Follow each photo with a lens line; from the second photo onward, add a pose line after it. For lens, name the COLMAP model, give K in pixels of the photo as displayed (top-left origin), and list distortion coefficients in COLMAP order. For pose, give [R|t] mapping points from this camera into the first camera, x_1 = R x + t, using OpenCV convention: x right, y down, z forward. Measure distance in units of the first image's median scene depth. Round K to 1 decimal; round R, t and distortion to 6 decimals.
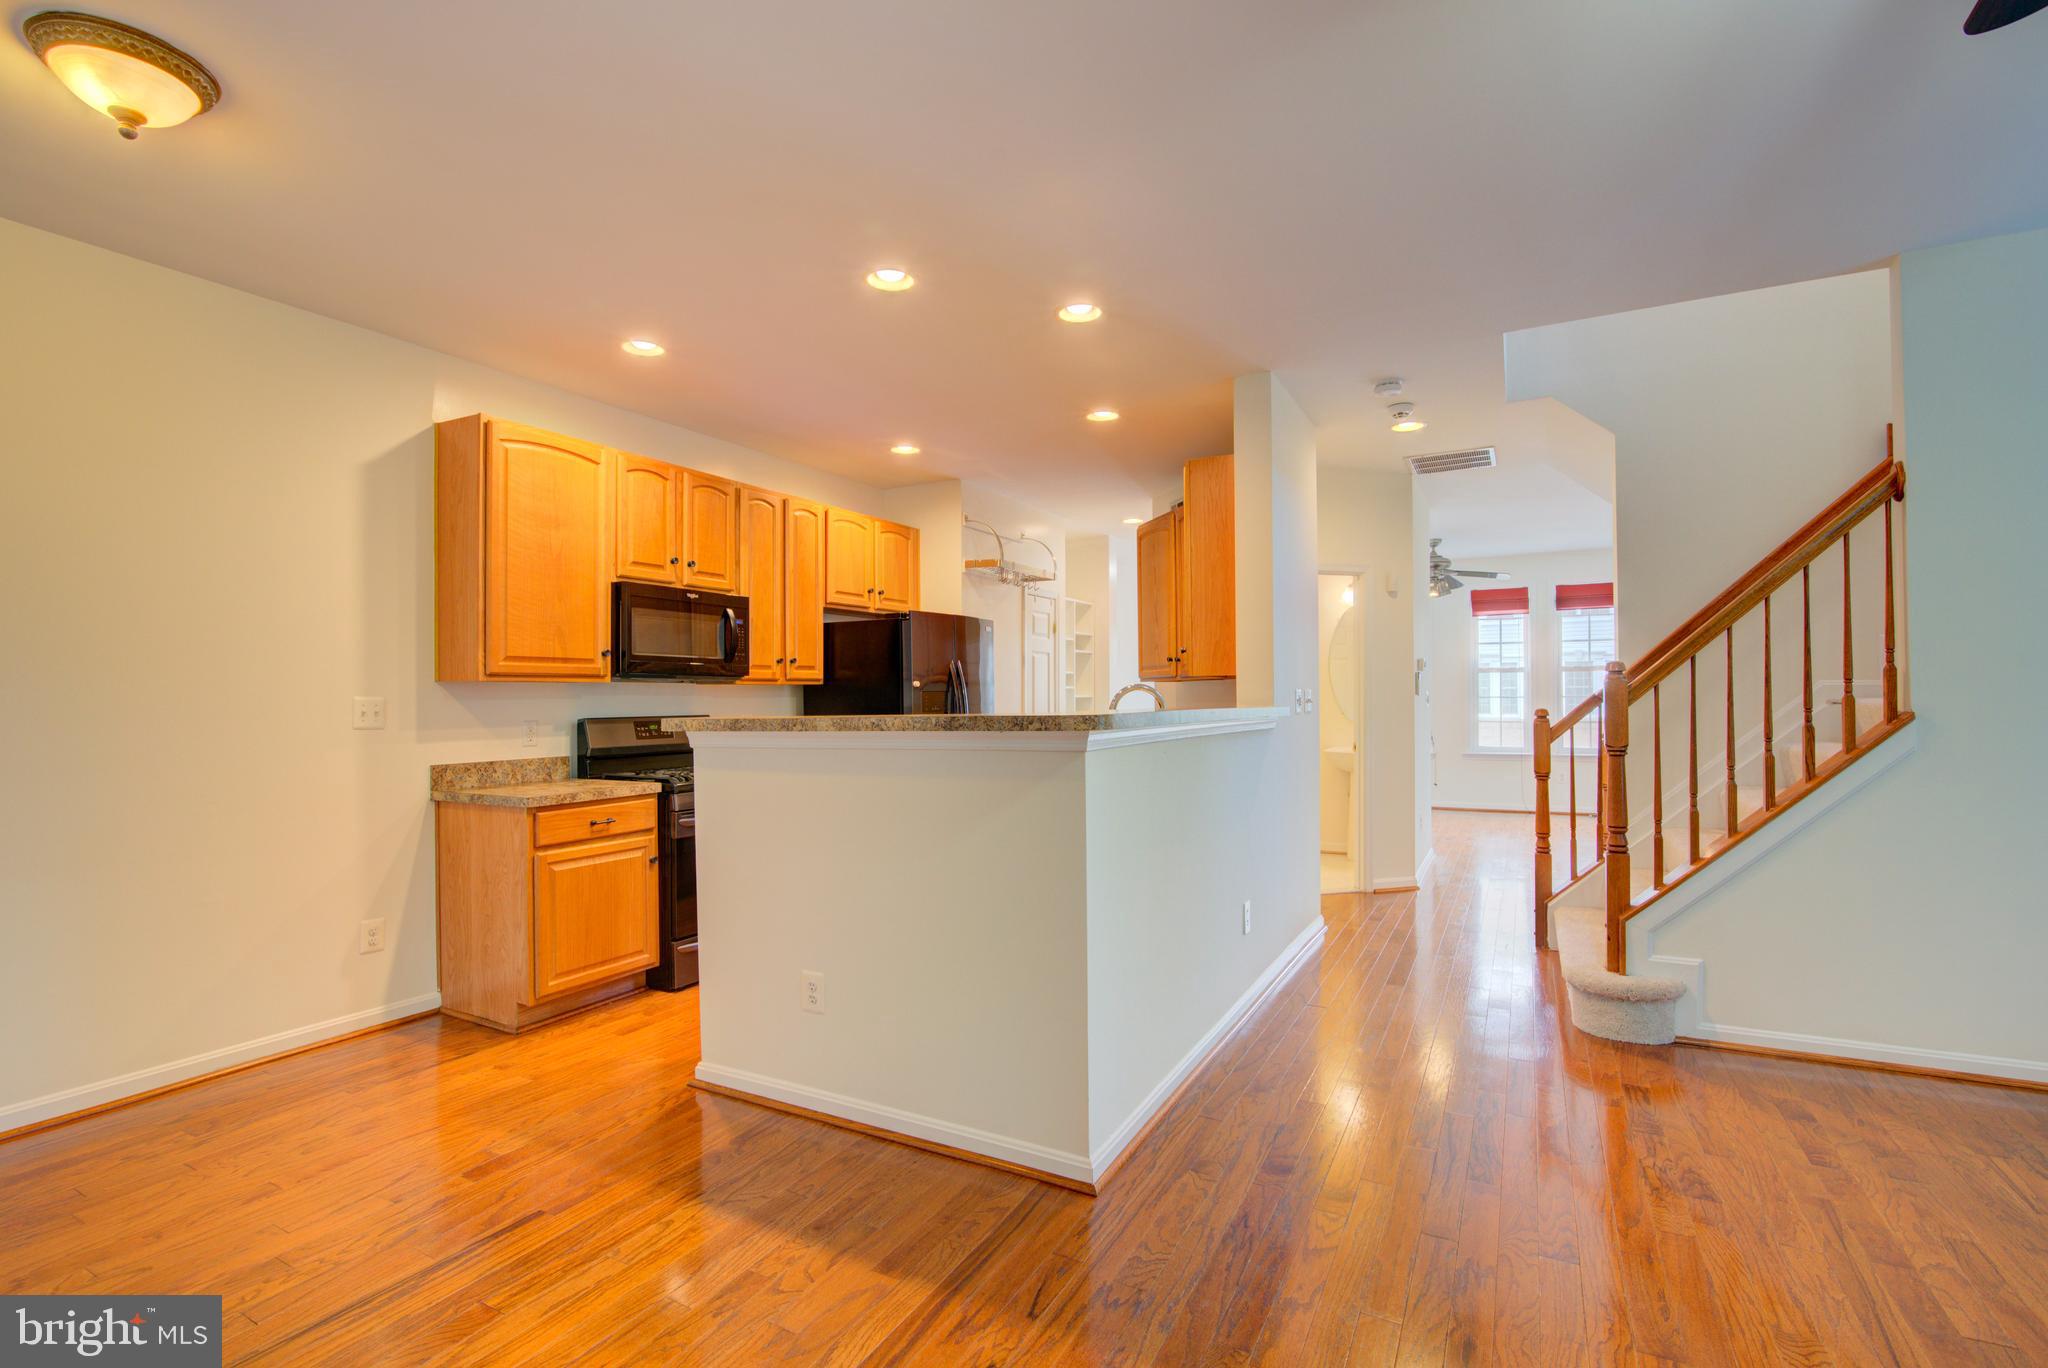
lens RADIAL K [[936.3, 0, 1033.4], [0, 936.3, 695.7], [0, 0, 1]] dist [-0.020710, 0.000634]
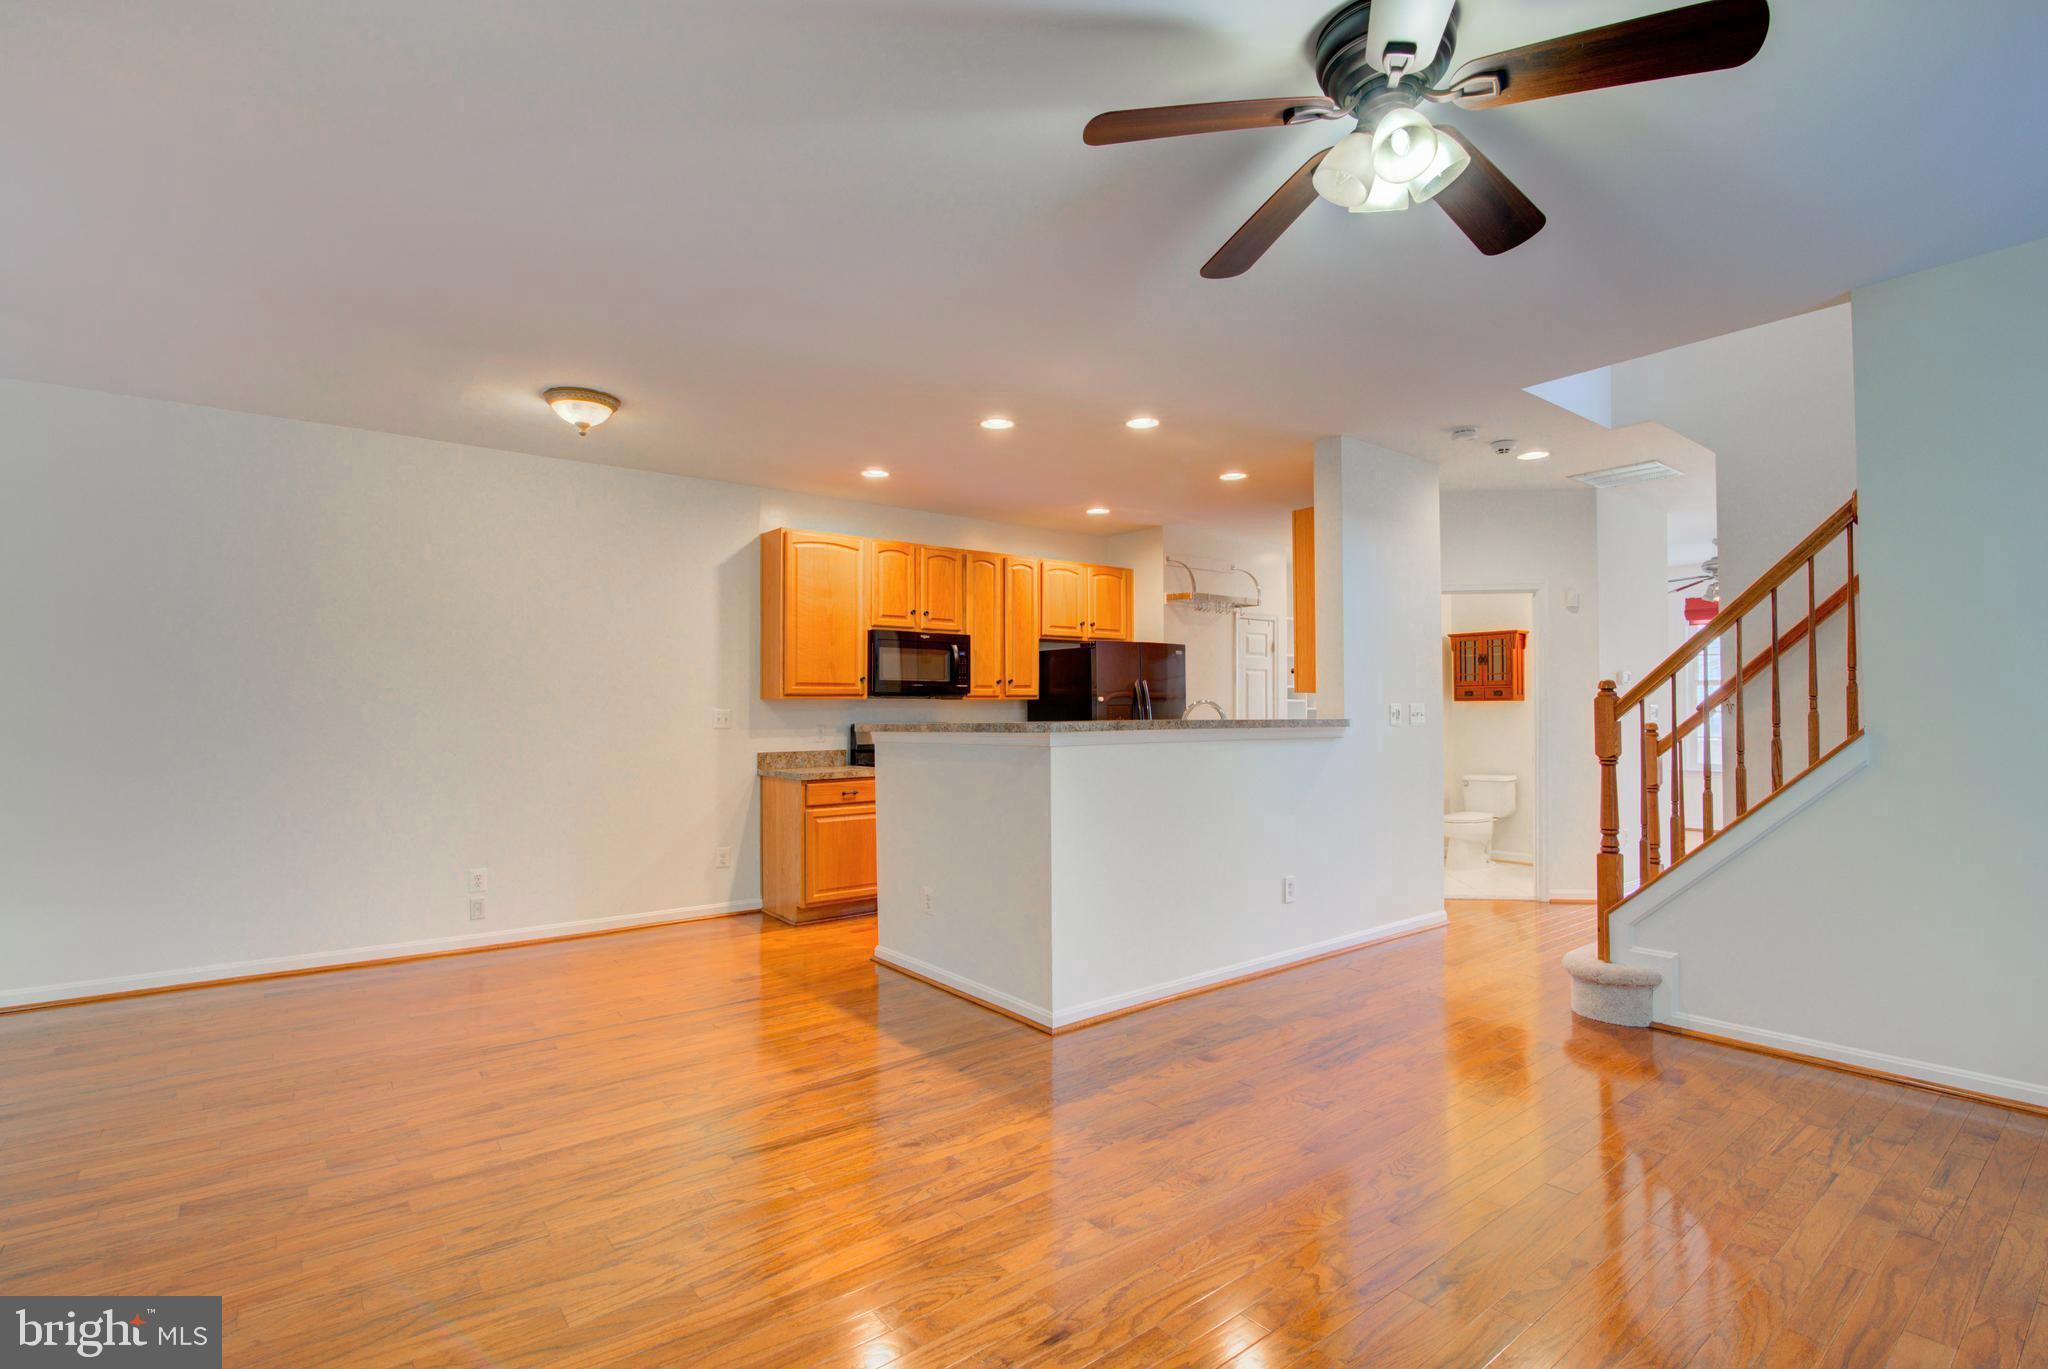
lens RADIAL K [[948.6, 0, 1022.1], [0, 948.6, 696.9], [0, 0, 1]] dist [-0.021222, 0.000942]
pose [[0.914959, -0.002497, -0.403539, 0.386910], [-0.001426, 0.999955, -0.009421, -0.004465], [0.403544, 0.009195, 0.914914, -0.270298]]
